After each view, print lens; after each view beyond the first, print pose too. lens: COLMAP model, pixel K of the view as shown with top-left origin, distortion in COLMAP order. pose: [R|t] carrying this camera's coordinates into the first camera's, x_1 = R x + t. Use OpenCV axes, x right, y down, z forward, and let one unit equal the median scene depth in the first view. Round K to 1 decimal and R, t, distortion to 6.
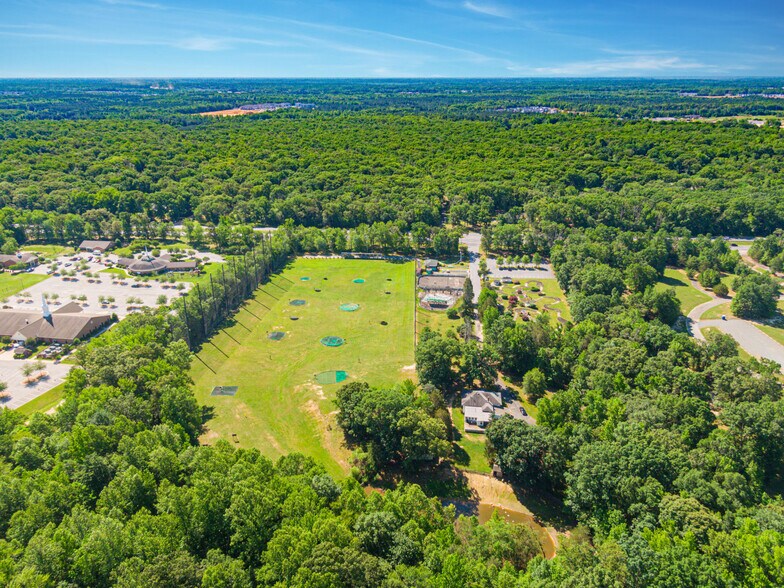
lens RADIAL K [[555.1, 0, 392.0], [0, 555.1, 294.0], [0, 0, 1]] dist [0.035323, -0.023902]
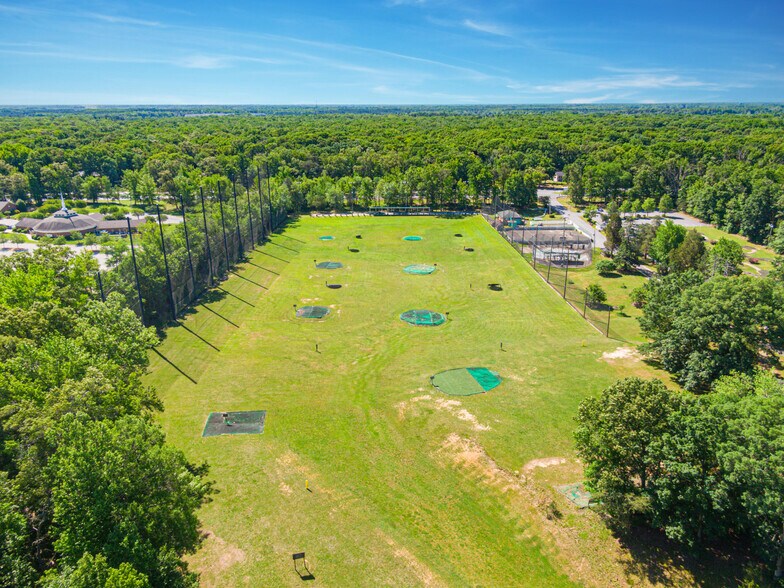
lens RADIAL K [[555.1, 0, 392.0], [0, 555.1, 294.0], [0, 0, 1]] dist [0.035323, -0.023902]
pose [[0.995500, -0.033184, 0.088756, -0.160458], [0.036726, 0.998580, -0.038578, 0.072238], [-0.087350, 0.041664, 0.995306, 0.421223]]
